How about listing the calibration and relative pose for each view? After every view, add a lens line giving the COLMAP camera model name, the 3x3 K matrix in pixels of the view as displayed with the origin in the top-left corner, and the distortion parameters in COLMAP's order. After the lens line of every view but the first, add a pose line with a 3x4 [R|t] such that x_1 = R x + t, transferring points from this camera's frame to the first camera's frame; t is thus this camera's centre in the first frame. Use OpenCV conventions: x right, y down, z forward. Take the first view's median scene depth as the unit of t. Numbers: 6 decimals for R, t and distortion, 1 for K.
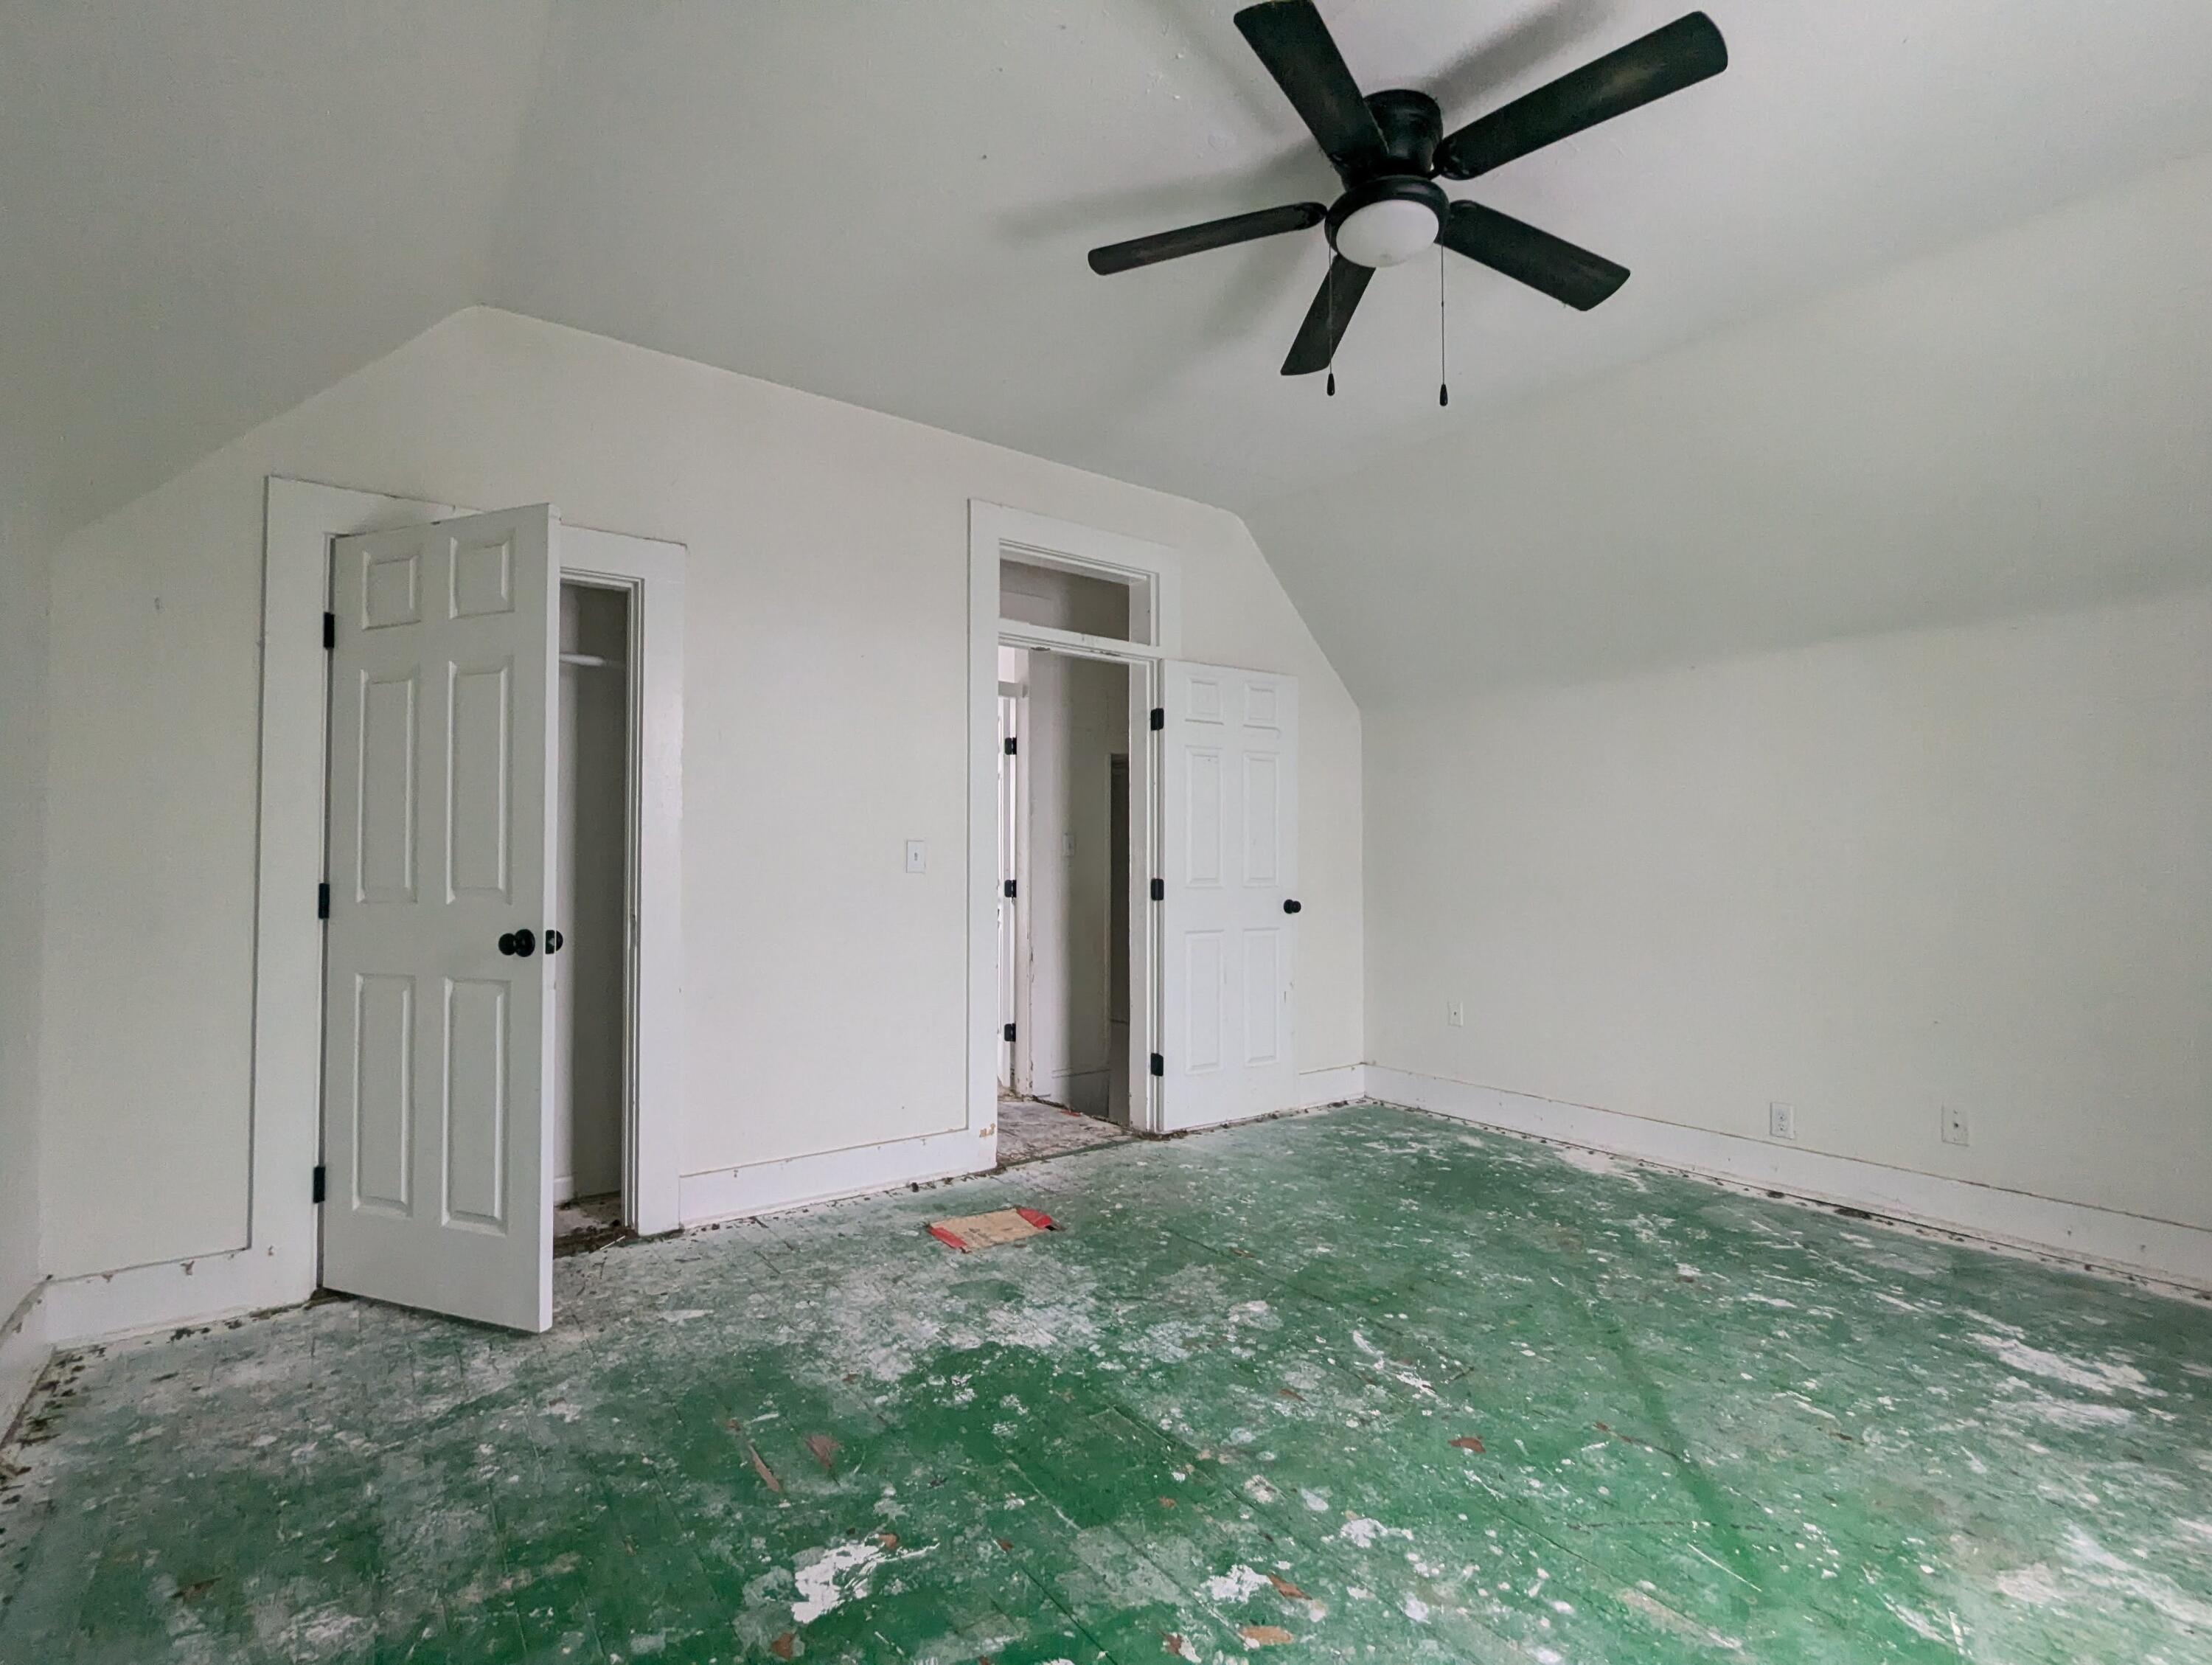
lens RADIAL K [[1039.7, 0, 1106.8], [0, 1039.7, 837.2], [0, 0, 1]] dist [0.004247, -0.000943]
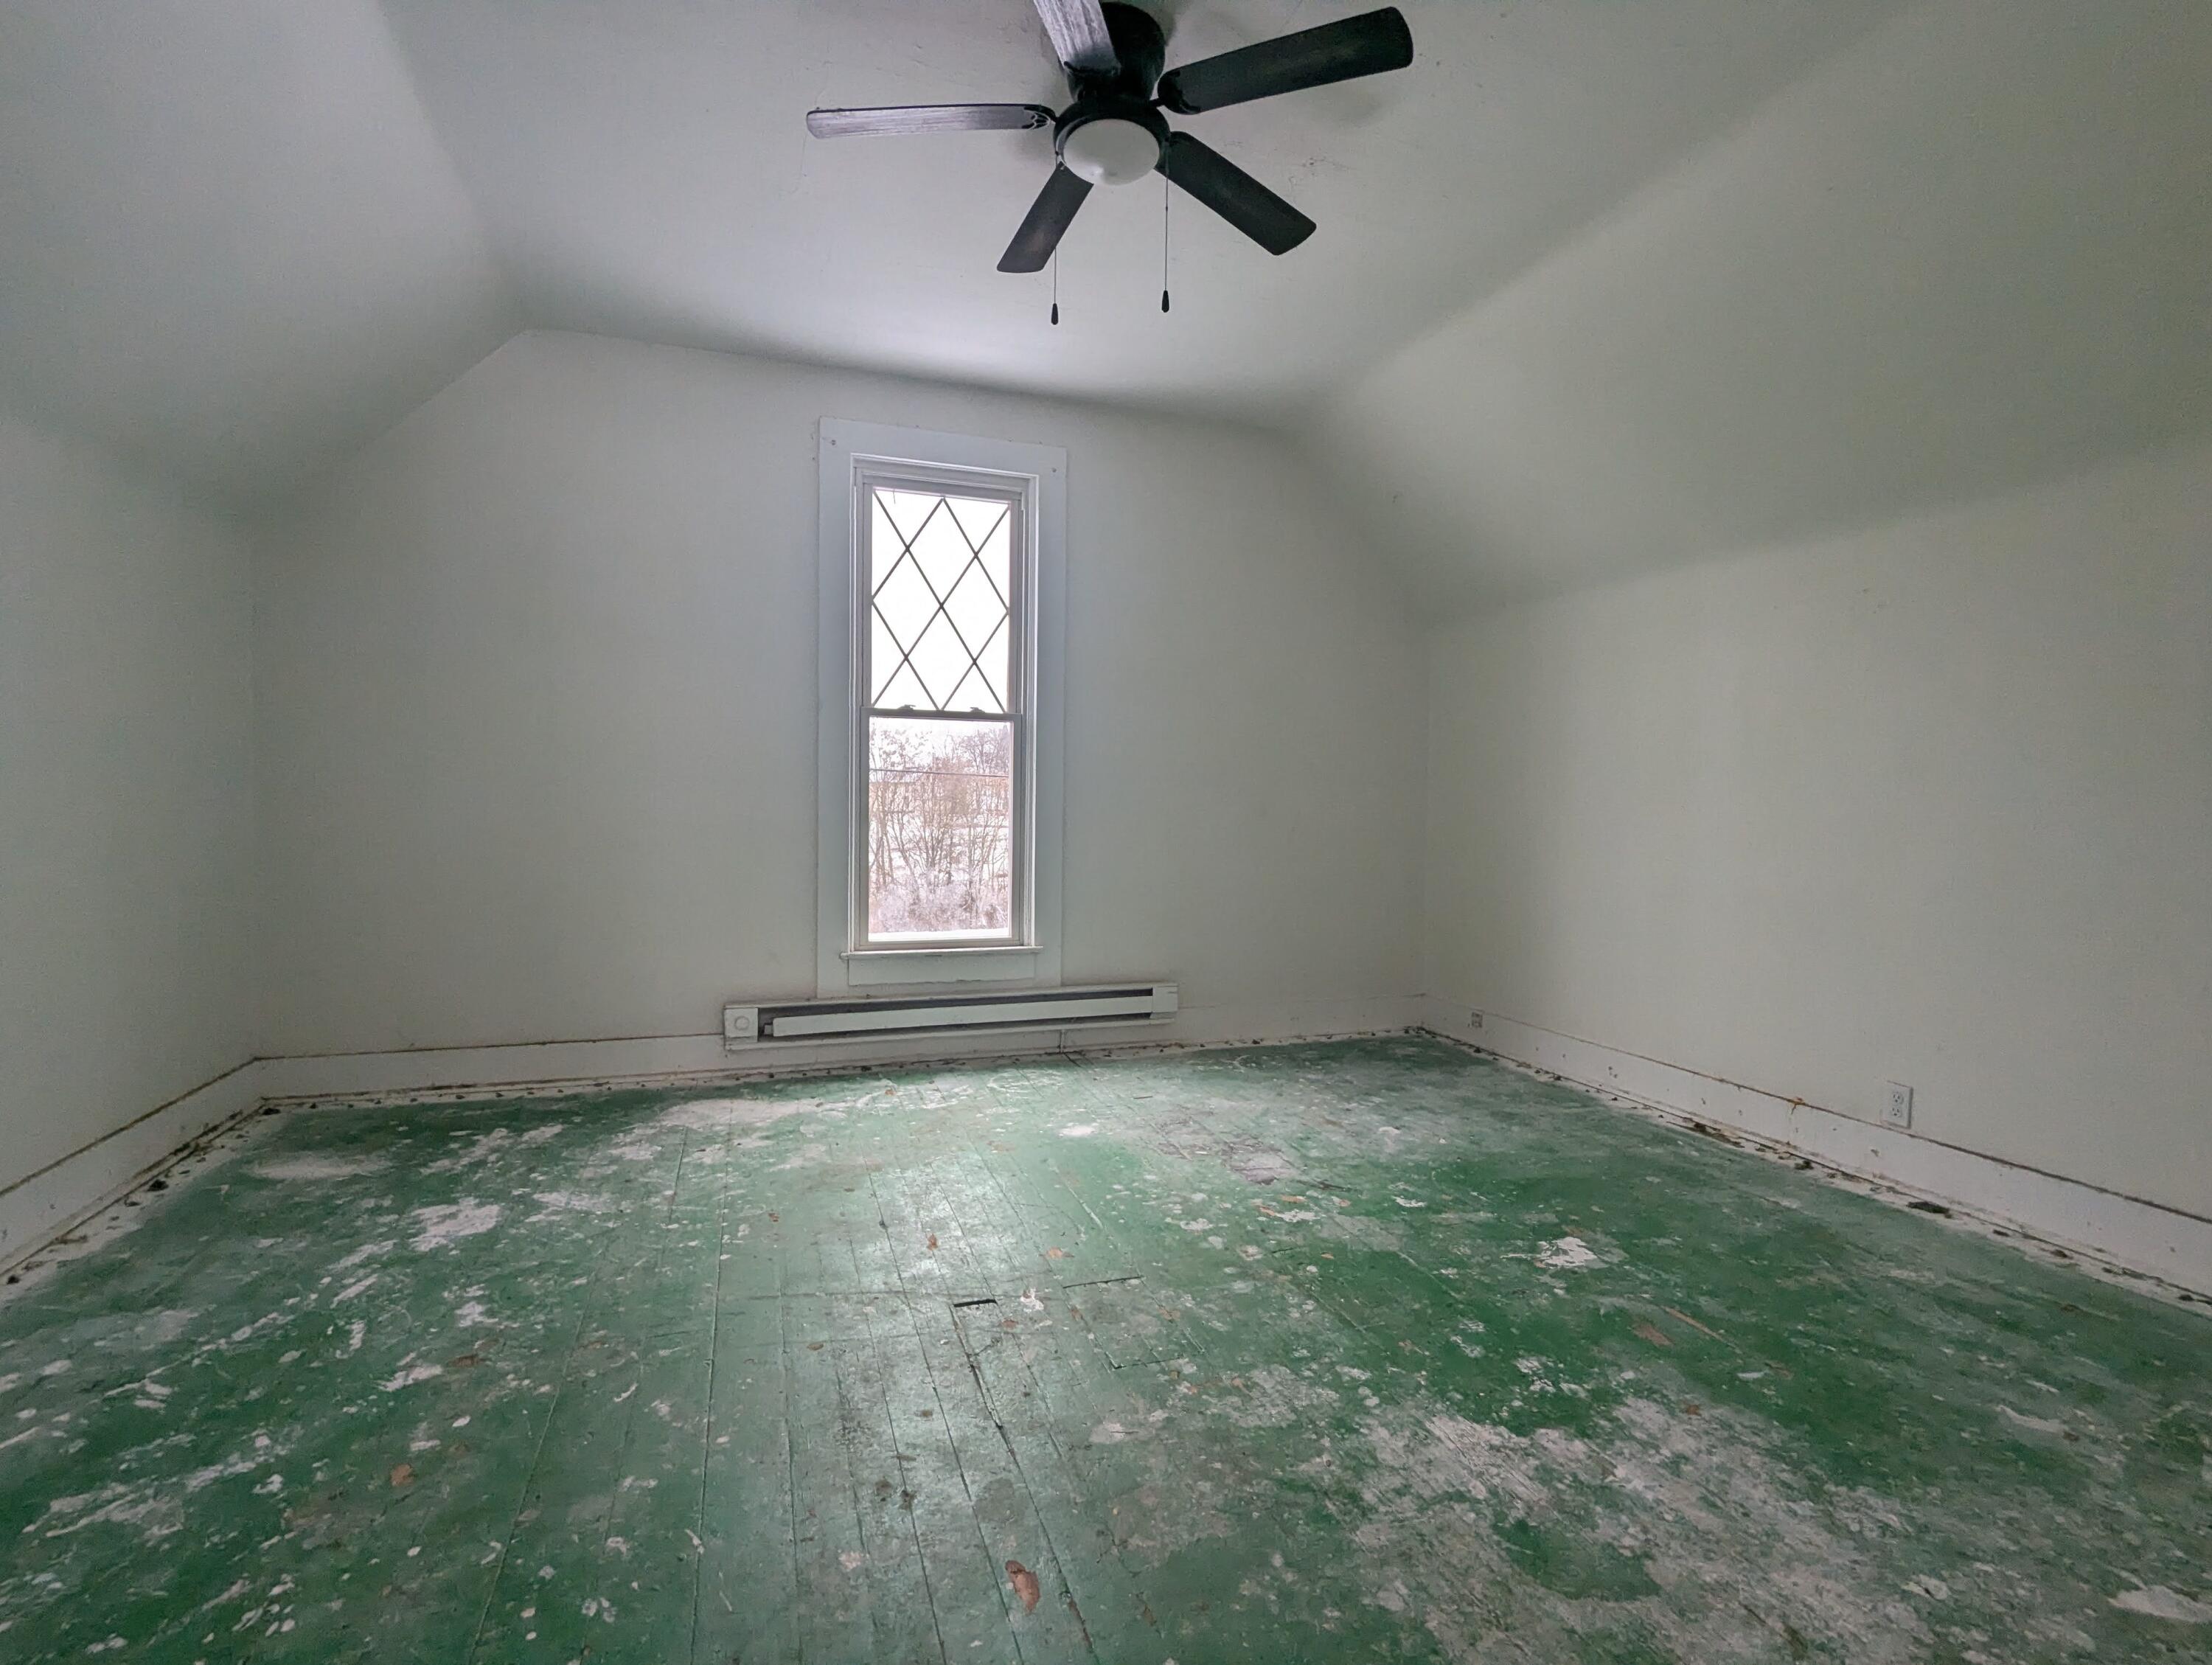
lens RADIAL K [[1039.7, 0, 1100.5], [0, 1039.7, 836.5], [0, 0, 1]] dist [0.004247, -0.000943]
pose [[-0.950891, -0.025542, 0.308469, -0.047766], [-0.023386, 0.999669, 0.010684, 0.077463], [-0.308640, 0.002945, -0.951174, 1.808790]]
